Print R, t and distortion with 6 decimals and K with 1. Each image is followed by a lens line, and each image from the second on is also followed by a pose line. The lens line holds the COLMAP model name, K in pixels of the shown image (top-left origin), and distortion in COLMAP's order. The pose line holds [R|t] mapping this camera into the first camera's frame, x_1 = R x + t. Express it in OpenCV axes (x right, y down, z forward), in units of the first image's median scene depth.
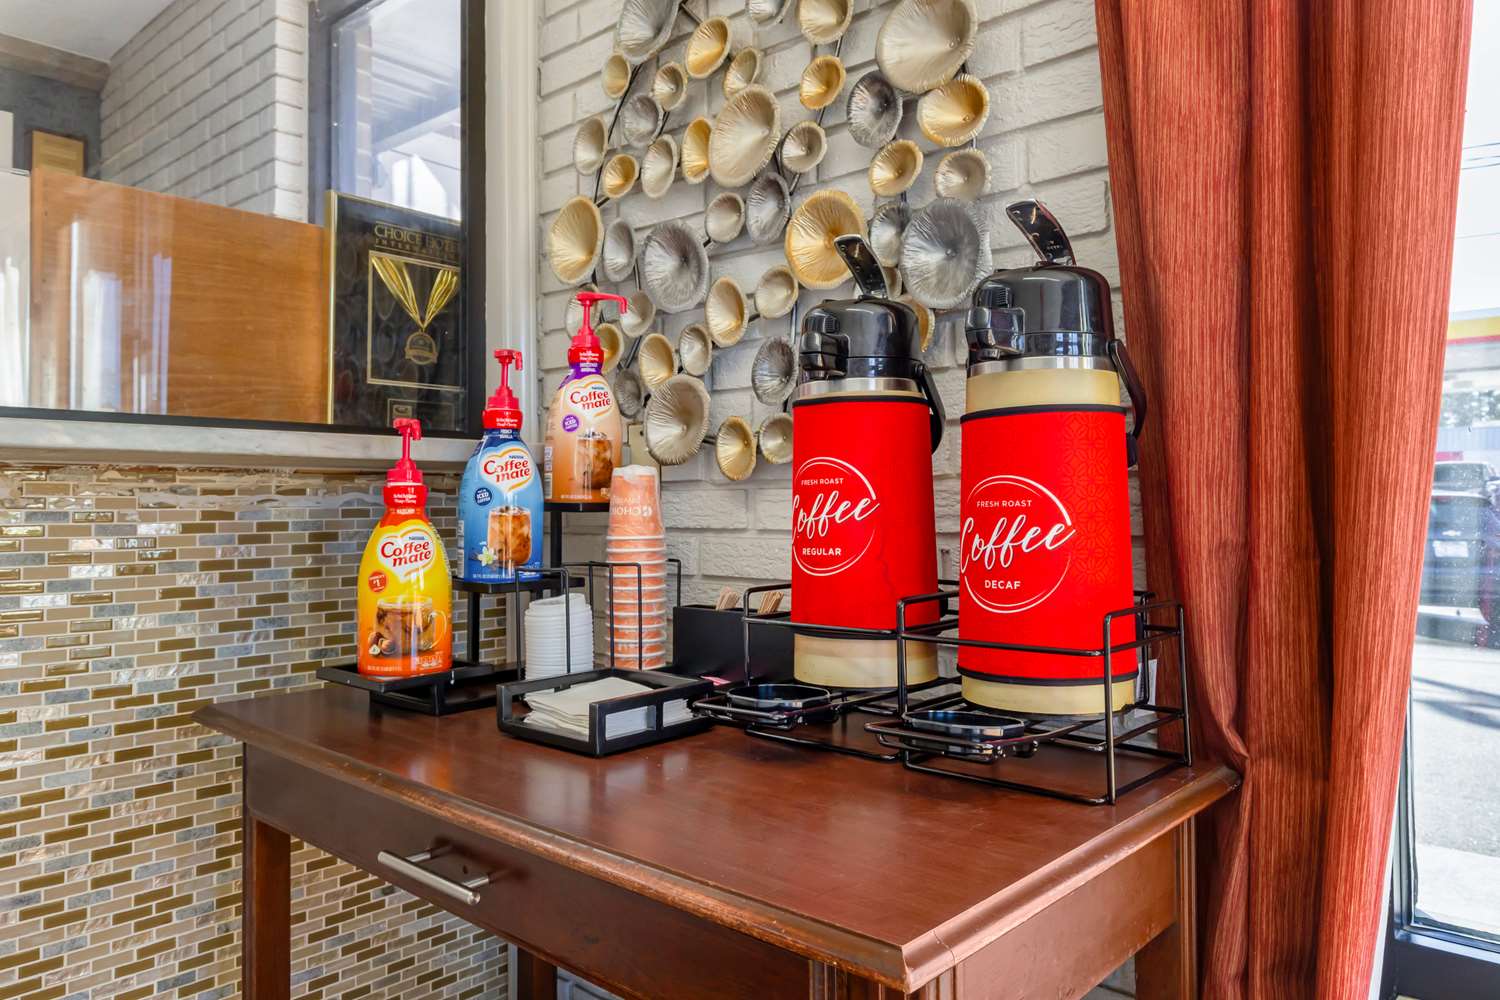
lens RADIAL K [[1026.5, 0, 750.0], [0, 1026.5, 500.0], [0, 0, 1]] dist [-0.006383, -0.001391]
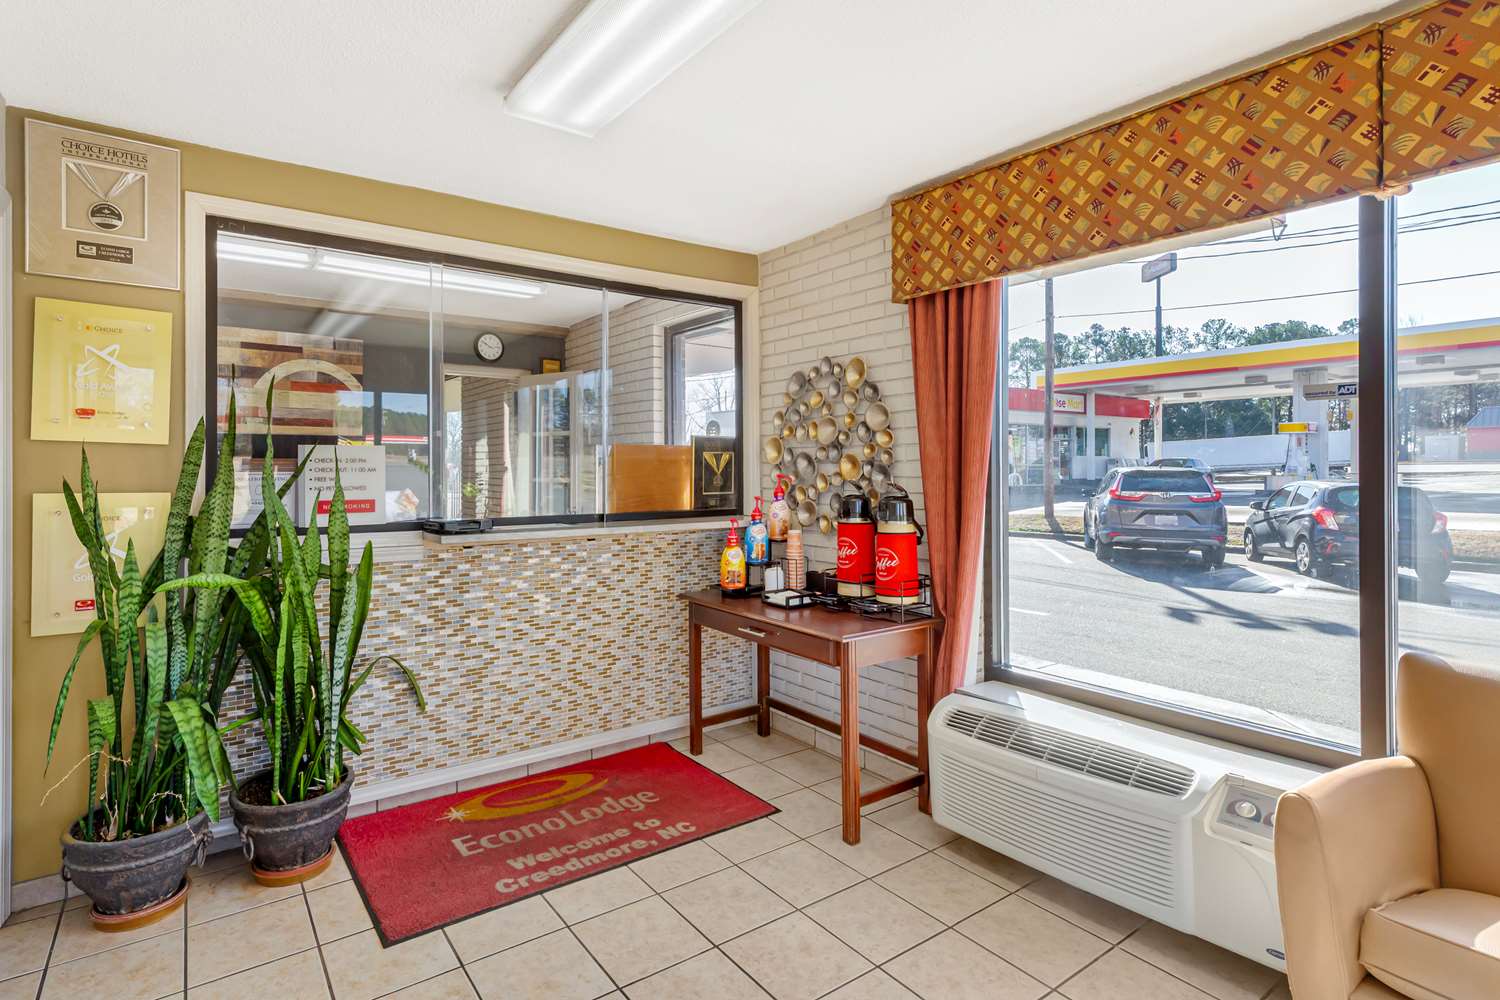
lens RADIAL K [[731.6, 0, 663.5], [0, 731.6, 468.6], [0, 0, 1]] dist [0.000175, -0.000299]
pose [[0.964276, 0.000032, -0.264901, 0.120579], [0.001669, 0.999979, 0.006195, -0.269360], [0.264896, -0.006415, 0.964256, -1.570496]]
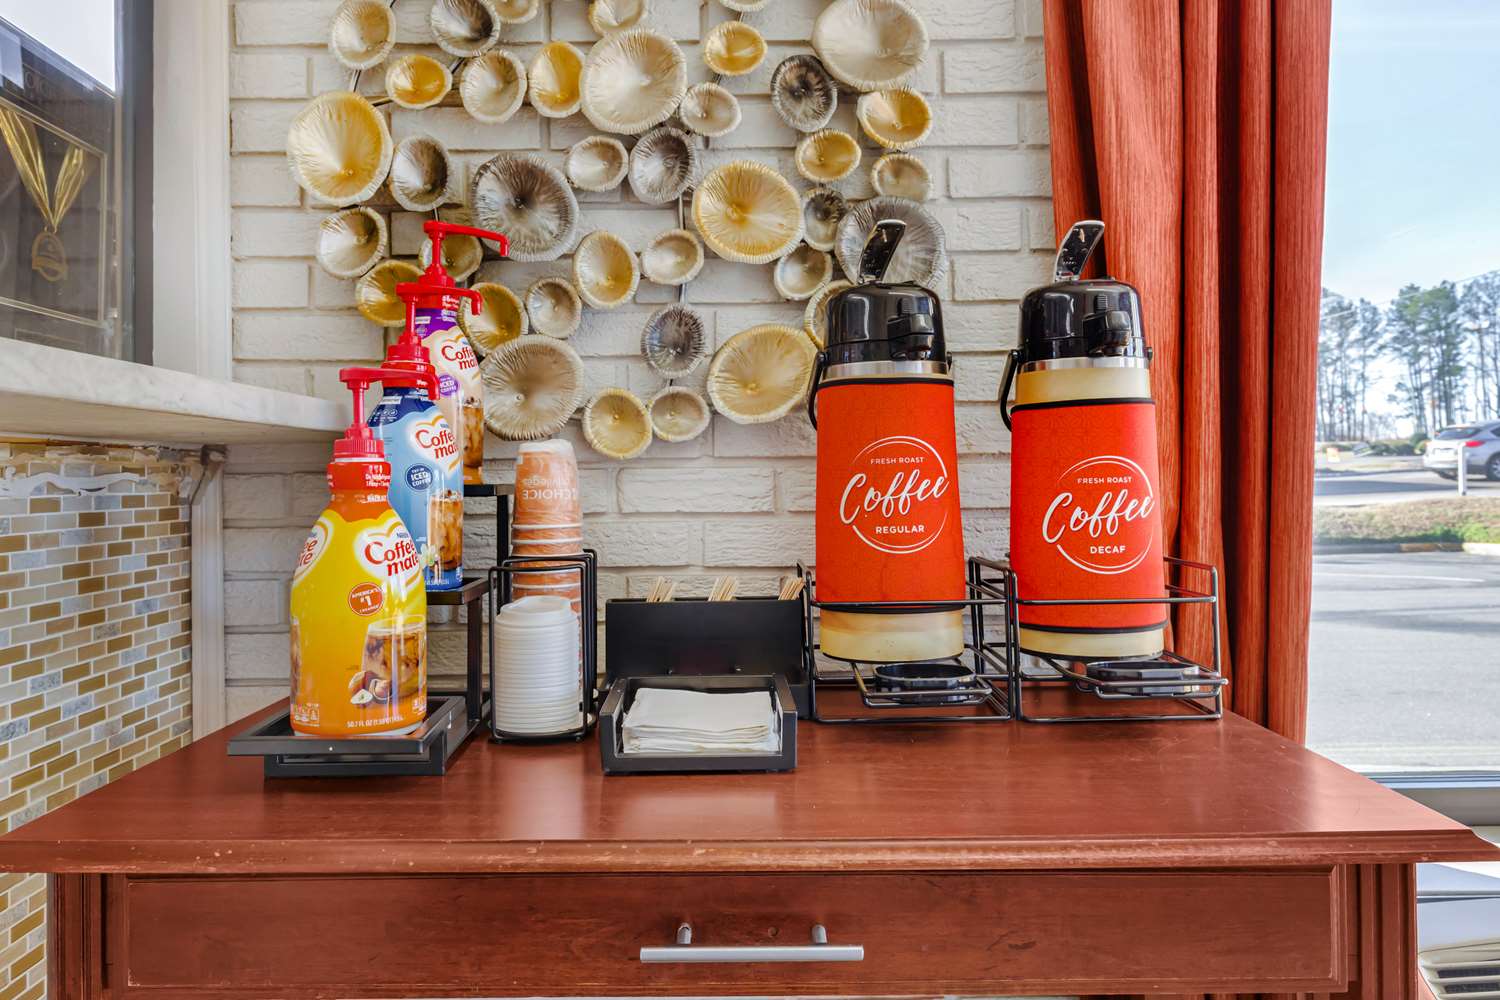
lens RADIAL K [[1029.1, 0, 750.0], [0, 1029.1, 473.8], [0, 0, 1]] dist [-0.003499, -0.001629]
pose [[0.747328, -0.002270, 0.664451, -0.582968], [0.007030, 0.999965, -0.004490, -0.000926], [-0.664418, 0.008027, 0.747318, 0.275637]]
